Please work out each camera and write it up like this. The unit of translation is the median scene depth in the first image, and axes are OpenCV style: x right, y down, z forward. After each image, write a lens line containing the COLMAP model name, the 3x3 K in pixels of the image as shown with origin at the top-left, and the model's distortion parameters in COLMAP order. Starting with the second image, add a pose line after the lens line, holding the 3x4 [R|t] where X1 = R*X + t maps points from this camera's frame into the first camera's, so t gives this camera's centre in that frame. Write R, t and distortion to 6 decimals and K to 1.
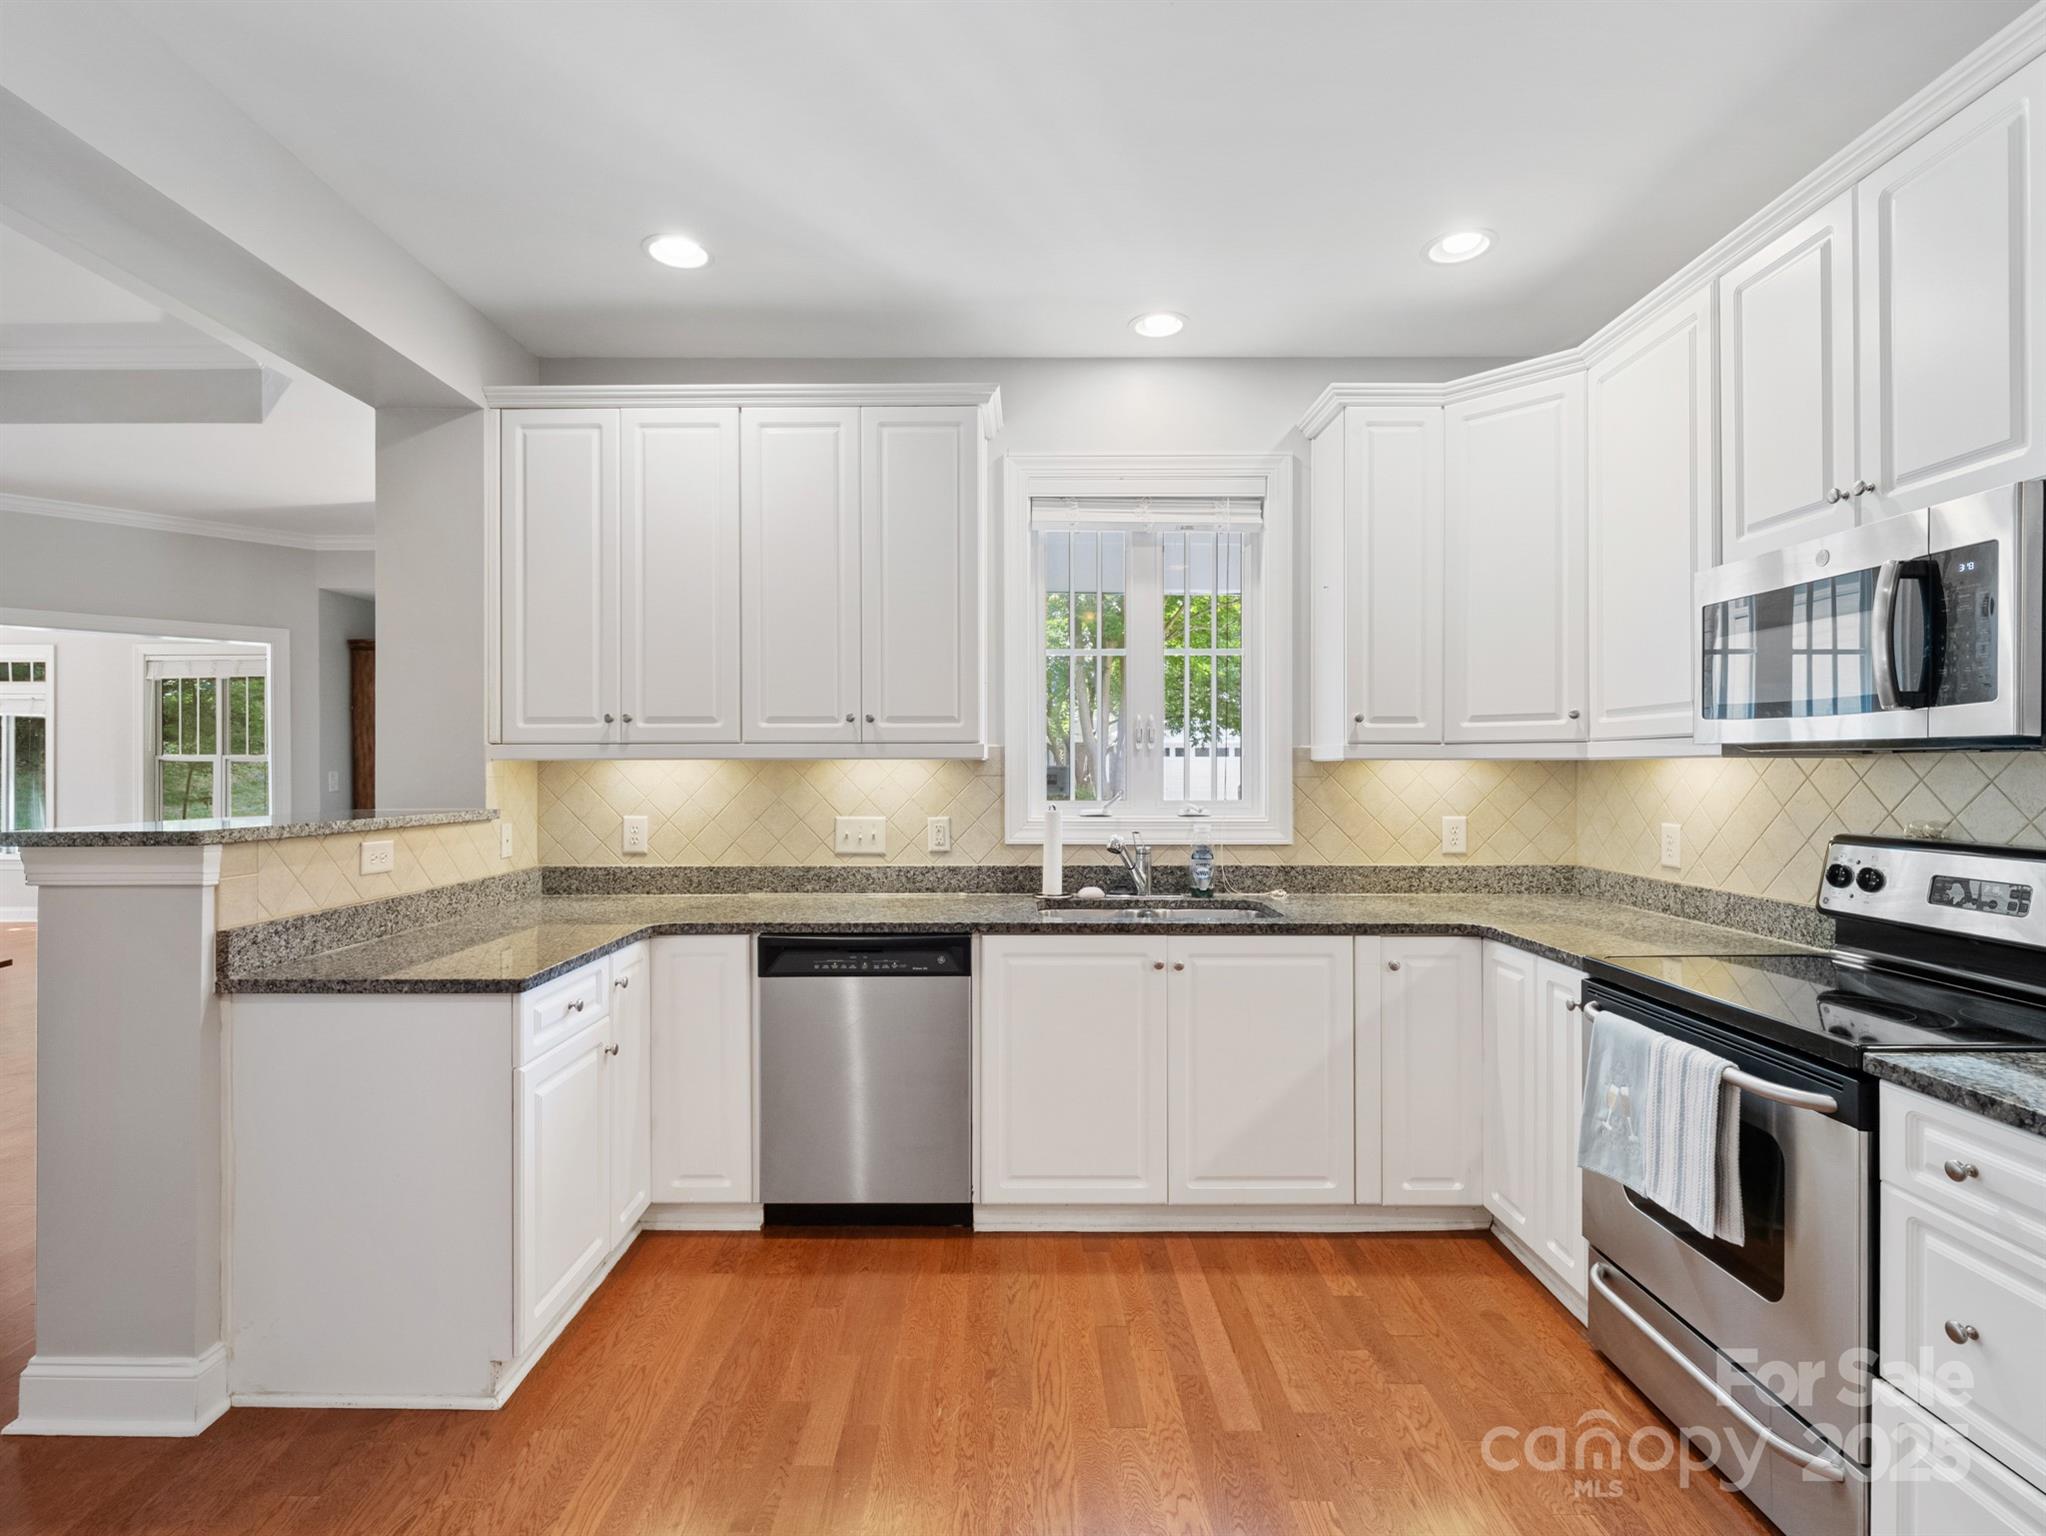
lens RADIAL K [[988.2, 0, 1014.7], [0, 988.2, 765.4], [0, 0, 1]] dist [0.000539, 0.000964]
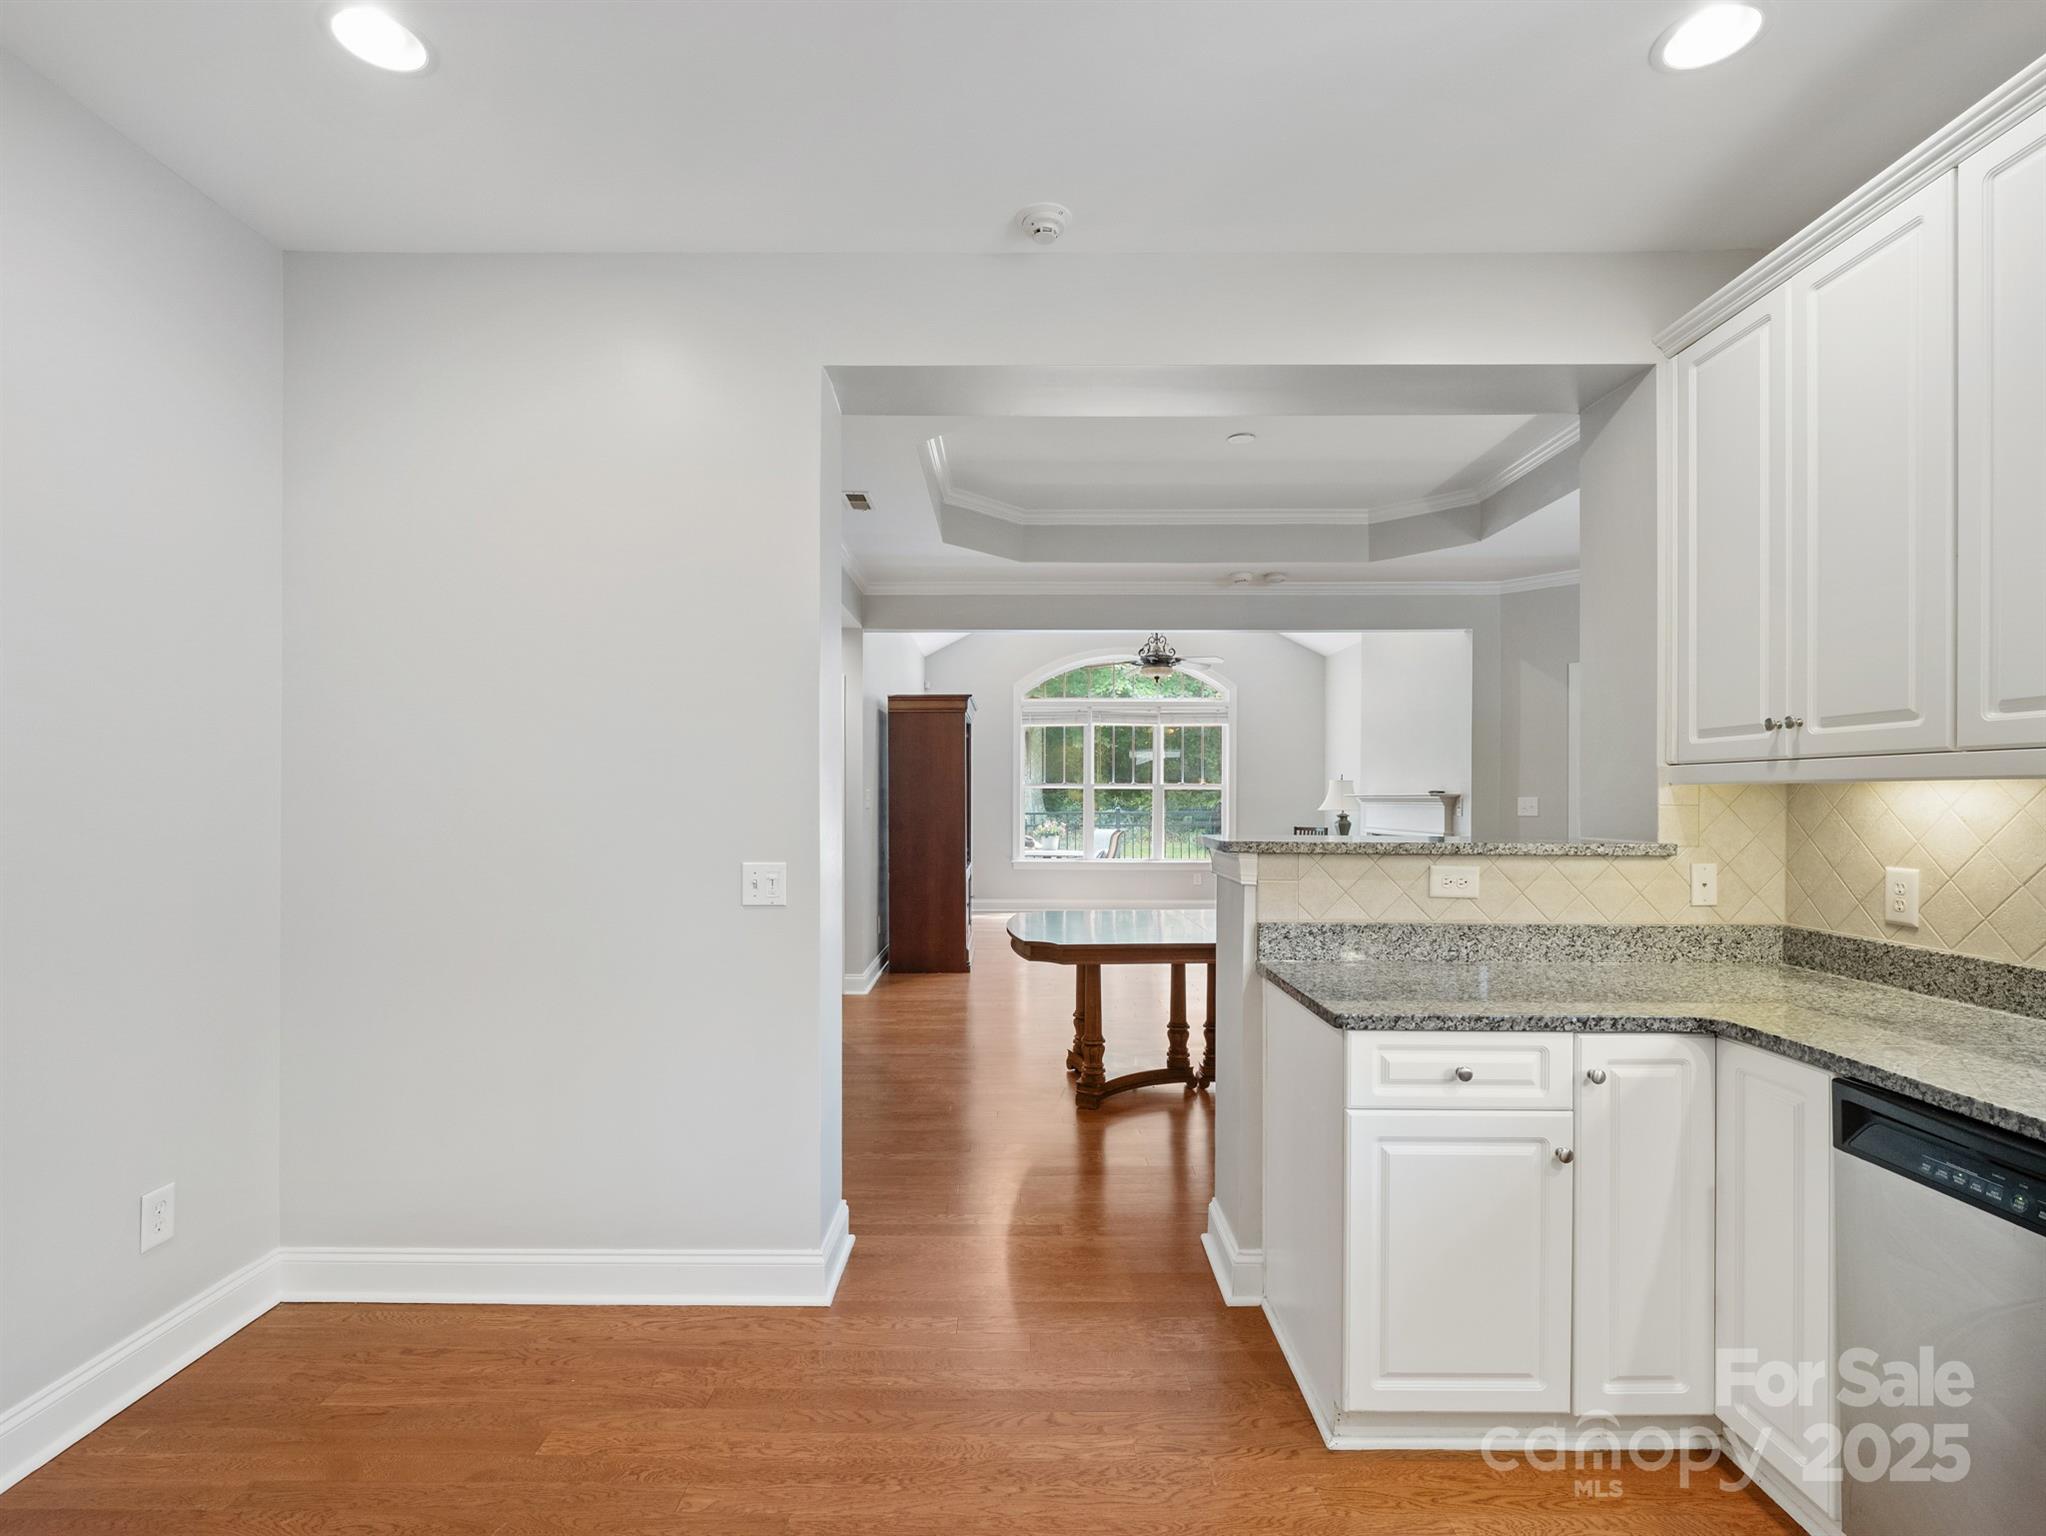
lens RADIAL K [[988.2, 0, 1015.2], [0, 988.2, 790.8], [0, 0, 1]] dist [0.000539, 0.000964]
pose [[-0.008140, -0.002515, -0.999964, 0.334534], [0.001091, 0.999996, -0.002524, 0.001583], [0.999966, -0.001112, -0.008137, 0.508892]]
